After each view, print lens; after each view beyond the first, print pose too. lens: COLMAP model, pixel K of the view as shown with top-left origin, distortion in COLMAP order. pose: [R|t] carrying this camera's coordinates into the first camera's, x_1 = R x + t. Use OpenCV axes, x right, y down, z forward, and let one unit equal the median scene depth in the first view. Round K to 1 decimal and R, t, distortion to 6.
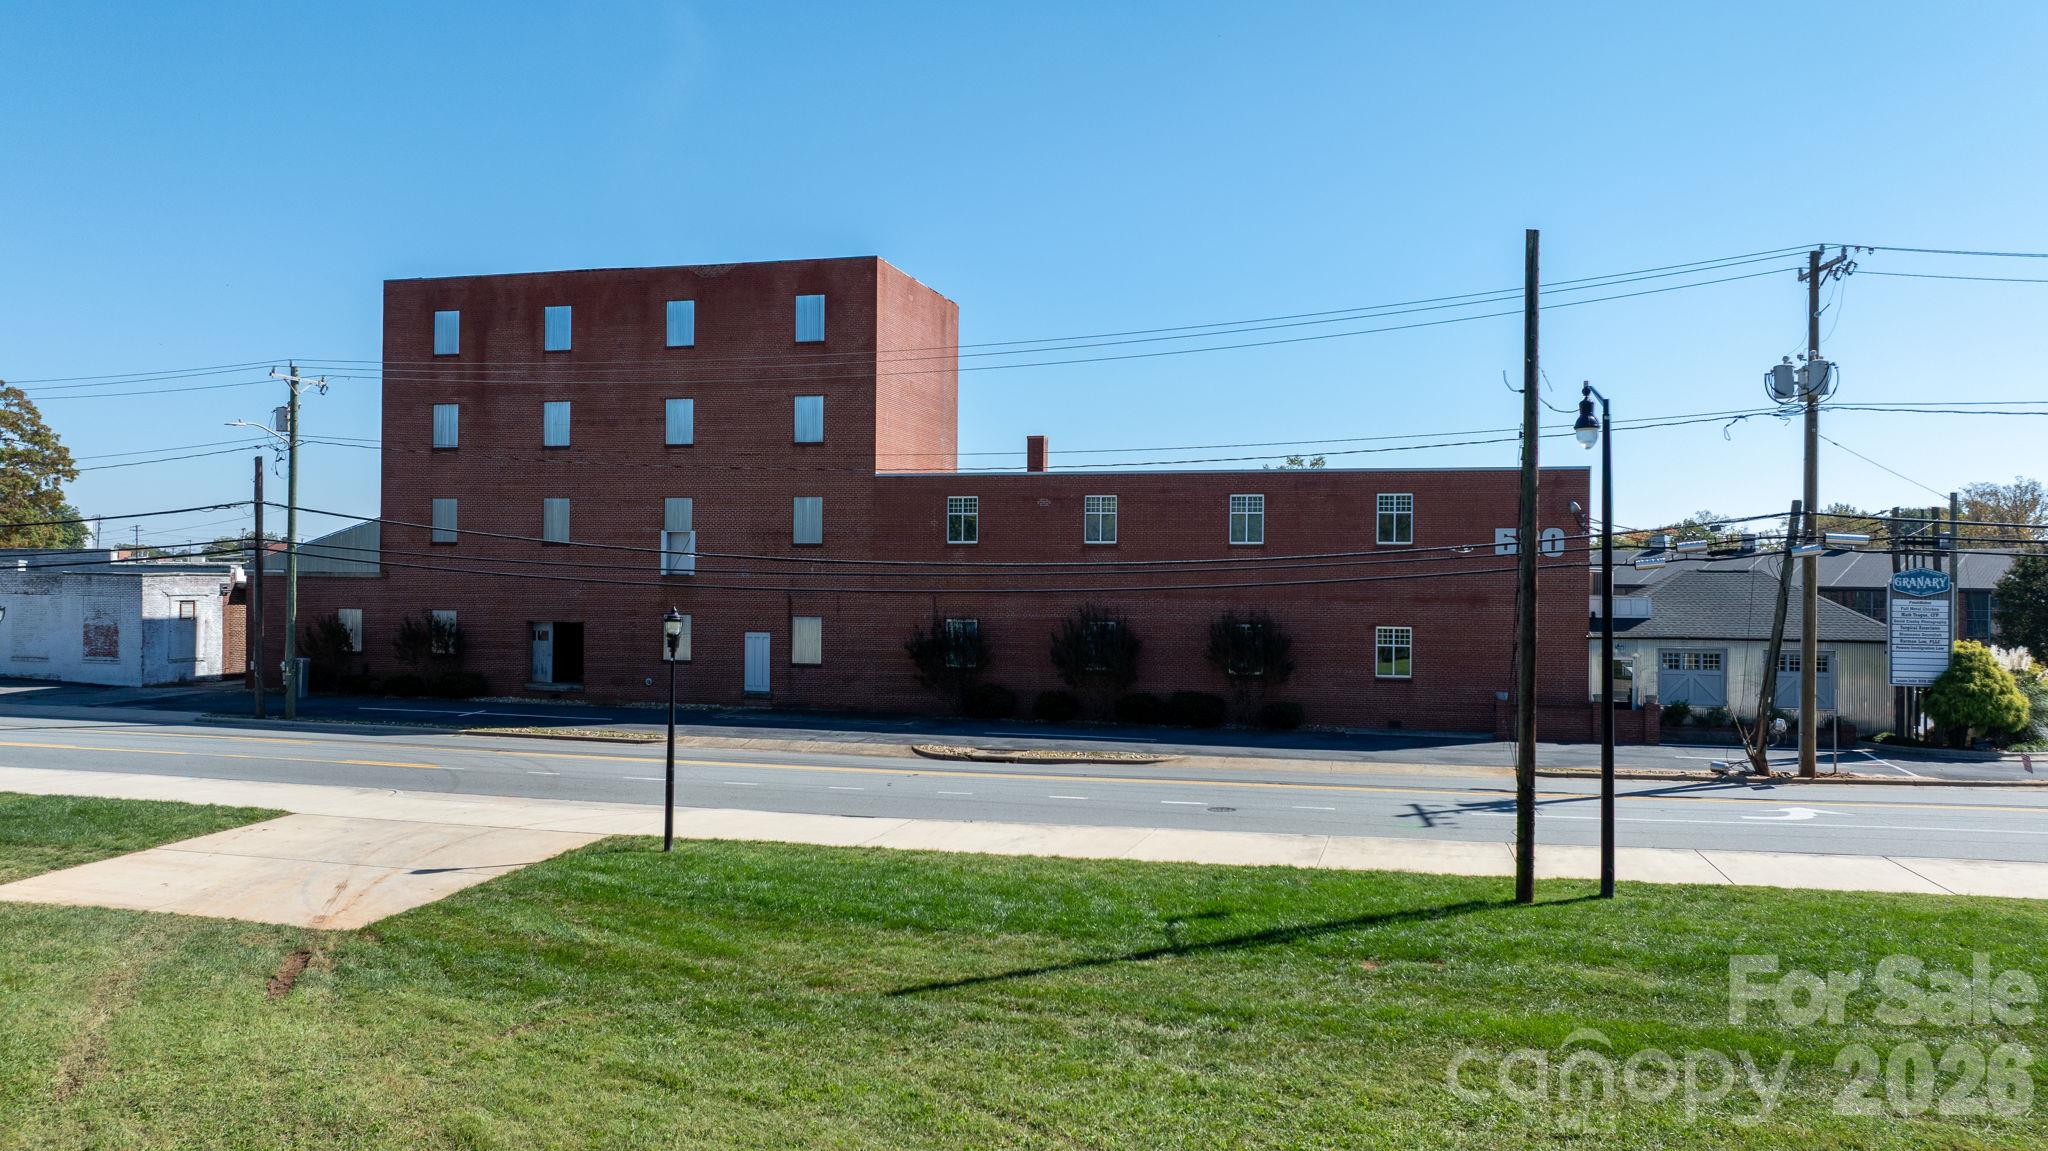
lens RADIAL K [[1436.7, 0, 1017.1], [0, 1436.7, 577.8], [0, 0, 1]] dist [-0.012093, 0.004446]
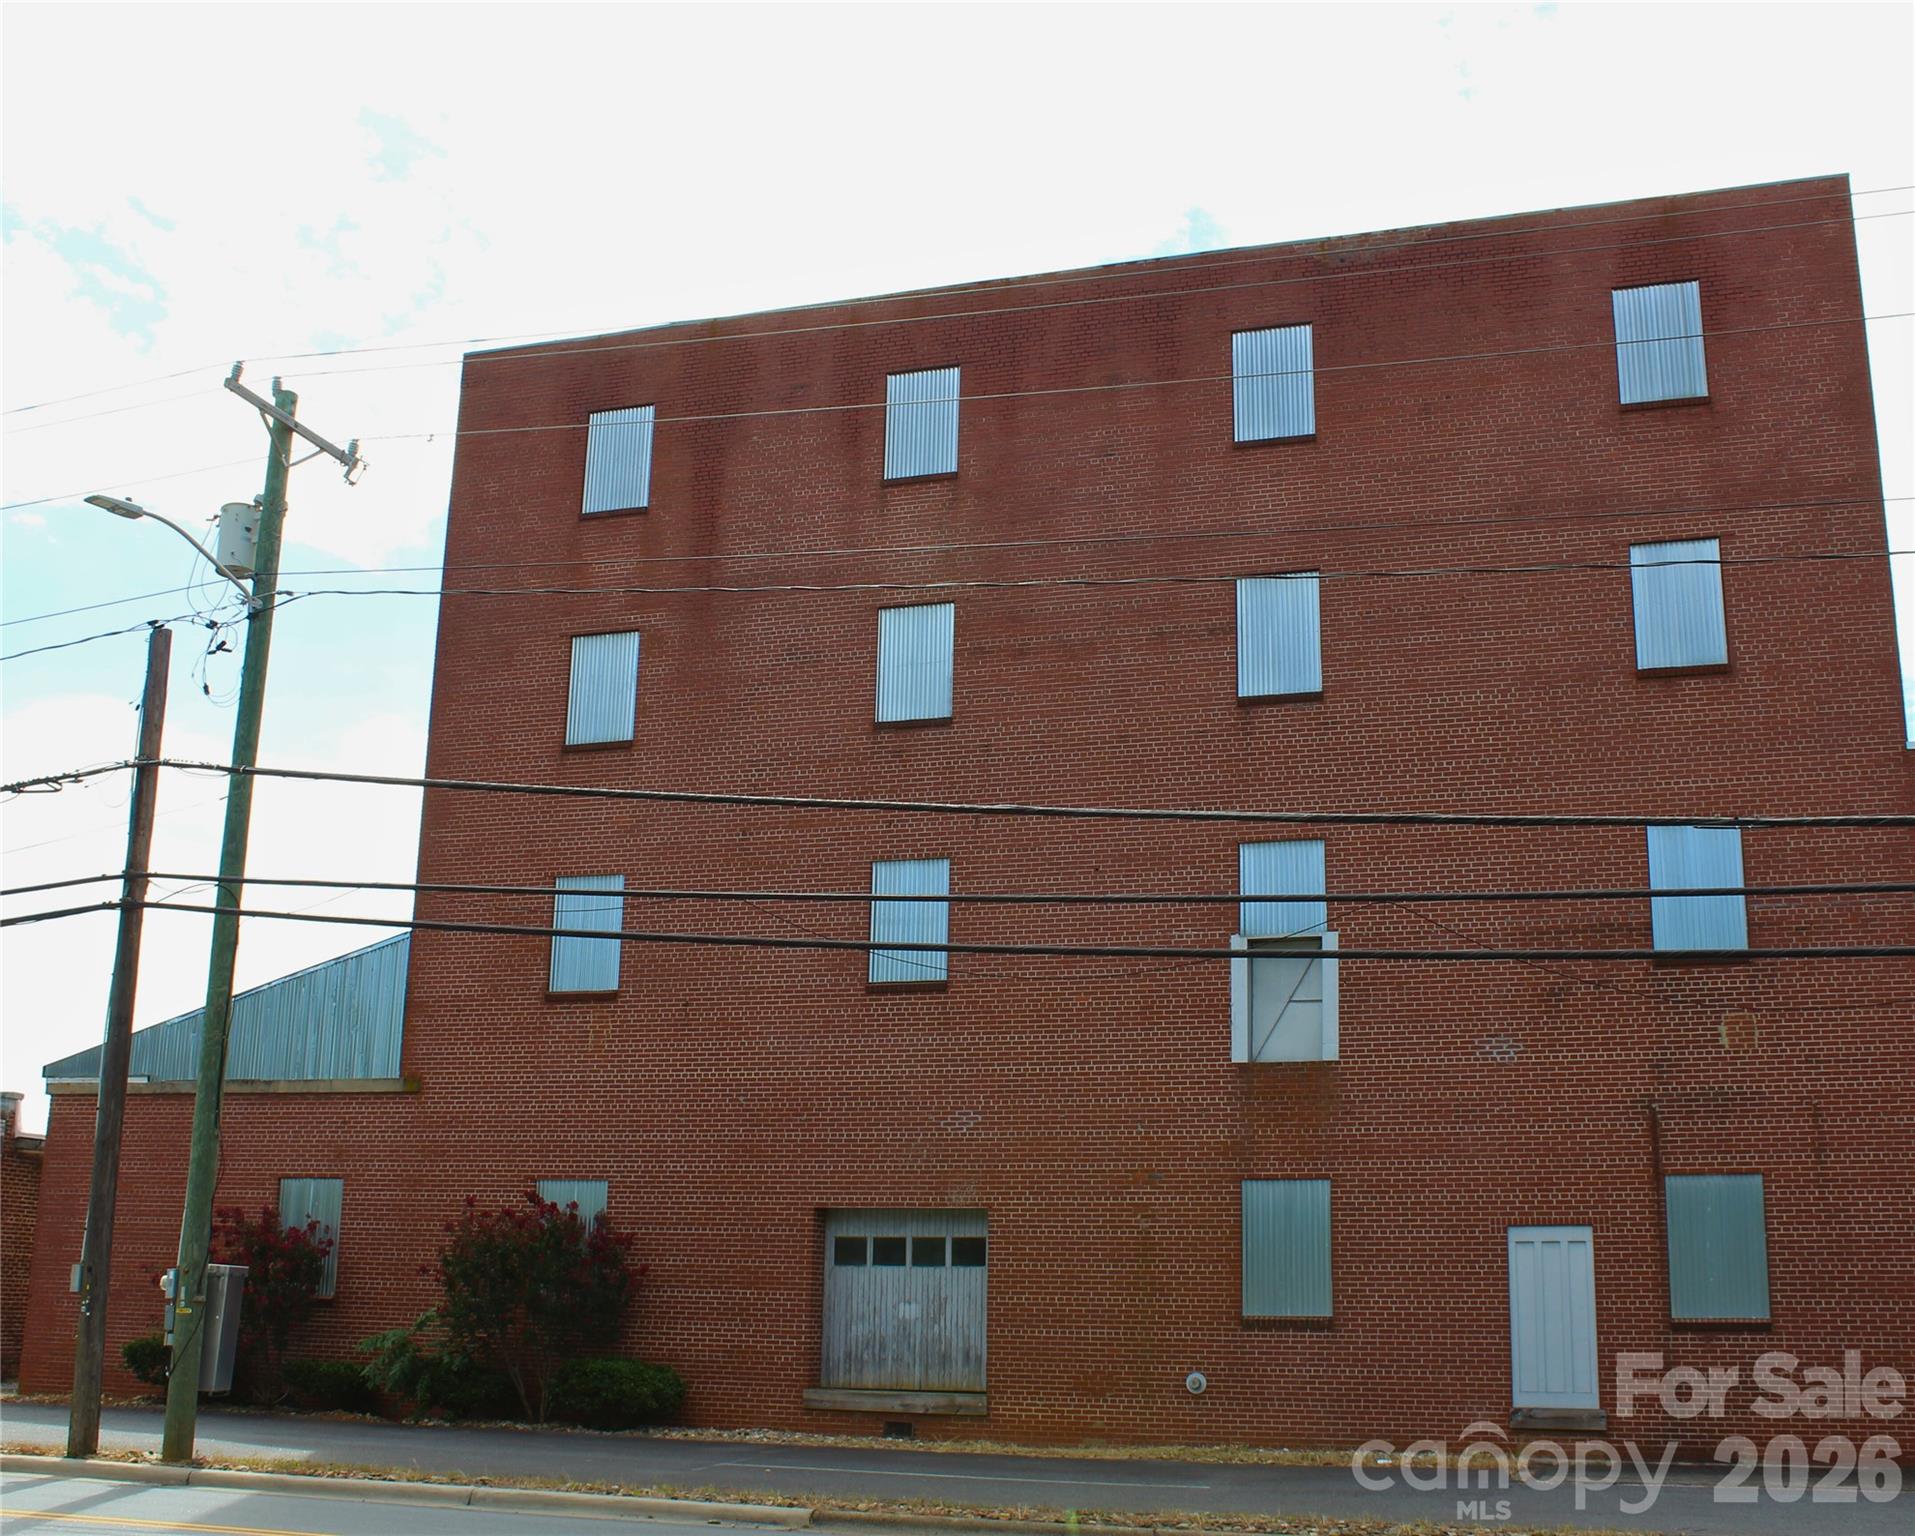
lens RADIAL K [[2127.0, 0, 978.1], [0, 2127.0, 778.1], [0, 0, 1]] dist [-0.112508, 0.000000]
pose [[0.998245, -0.005008, -0.058999, -0.278783], [-0.010138, 0.967248, -0.253629, 0.060858], [0.058337, 0.253782, 0.965501, 0.493156]]
